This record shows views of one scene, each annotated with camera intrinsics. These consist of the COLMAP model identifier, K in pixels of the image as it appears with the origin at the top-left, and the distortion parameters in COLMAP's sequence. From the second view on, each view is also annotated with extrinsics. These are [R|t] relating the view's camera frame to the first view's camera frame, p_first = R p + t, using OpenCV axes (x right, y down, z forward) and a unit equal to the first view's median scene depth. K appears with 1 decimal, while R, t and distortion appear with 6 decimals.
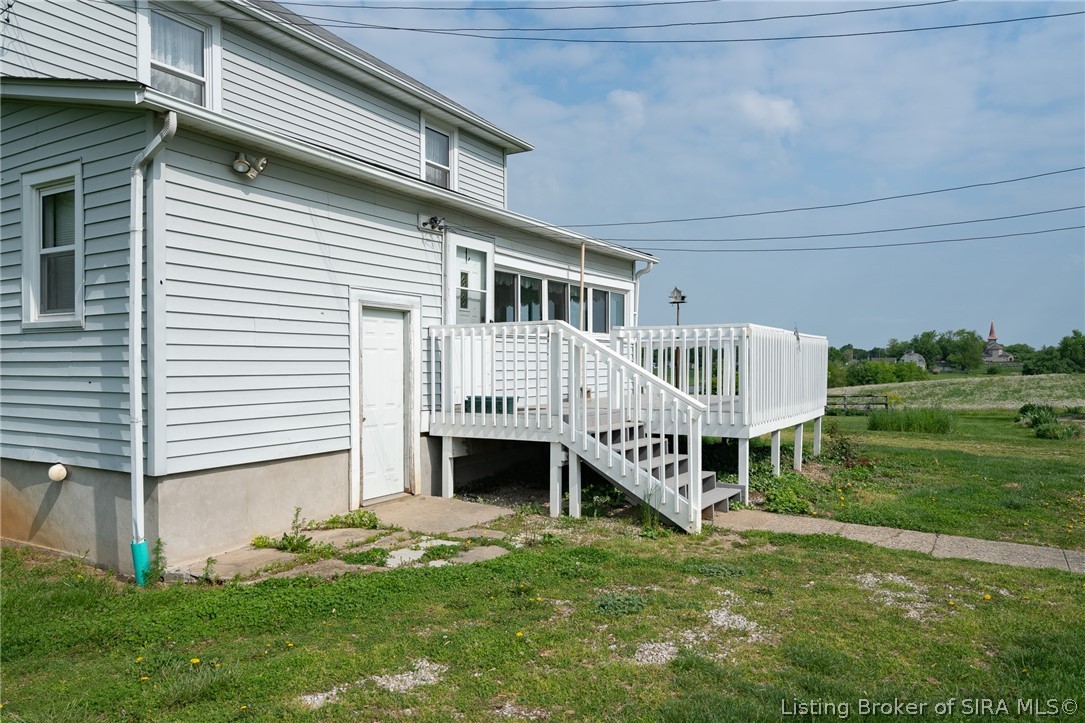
lens RADIAL K [[737.4, 0, 542.5], [0, 737.4, 361.5], [0, 0, 1]] dist [-0.000889, -0.000568]
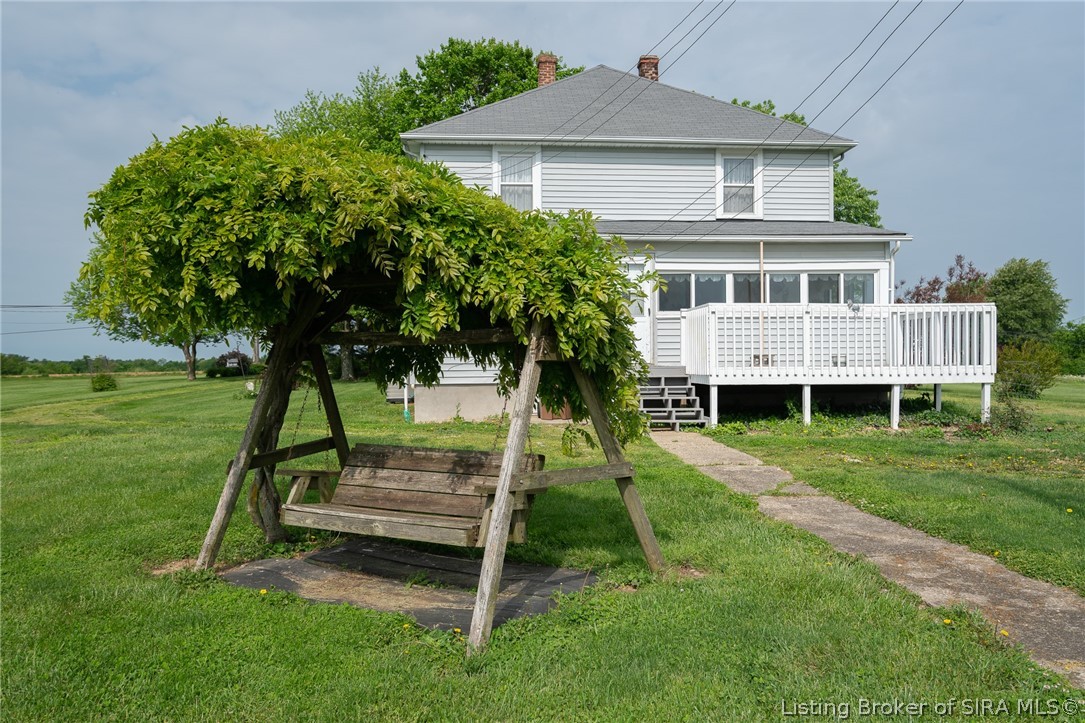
lens RADIAL K [[835.4, 0, 542.5], [0, 835.4, 361.5], [0, 0, 1]] dist [0.000127, -0.000074]
pose [[0.588584, -0.008735, -0.808389, 0.991853], [0.008793, 0.999952, -0.004402, 0.047827], [0.808389, -0.004517, 0.588632, -0.142777]]
